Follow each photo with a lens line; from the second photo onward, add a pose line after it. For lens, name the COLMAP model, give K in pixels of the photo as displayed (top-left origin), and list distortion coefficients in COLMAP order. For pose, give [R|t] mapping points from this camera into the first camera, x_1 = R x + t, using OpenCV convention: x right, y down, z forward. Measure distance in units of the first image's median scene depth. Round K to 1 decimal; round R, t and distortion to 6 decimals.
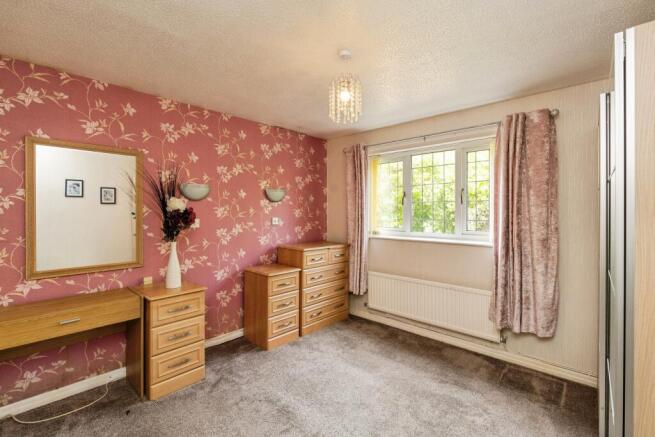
lens RADIAL K [[289.7, 0, 317.8], [0, 289.7, 209.9], [0, 0, 1]] dist [0.000357, 0.000141]
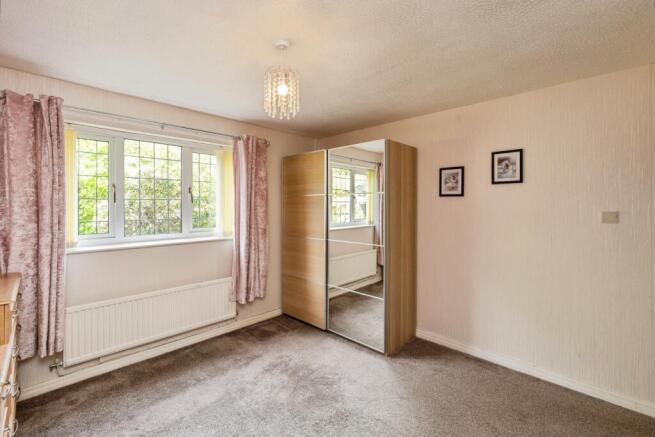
lens RADIAL K [[289.7, 0, 317.8], [0, 289.7, 209.9], [0, 0, 1]] dist [0.000357, 0.000141]
pose [[0.025710, -0.012372, 0.999593, -0.587637], [-0.004348, 0.999913, 0.012487, -0.011800], [-0.999660, -0.004667, 0.025654, 0.619790]]
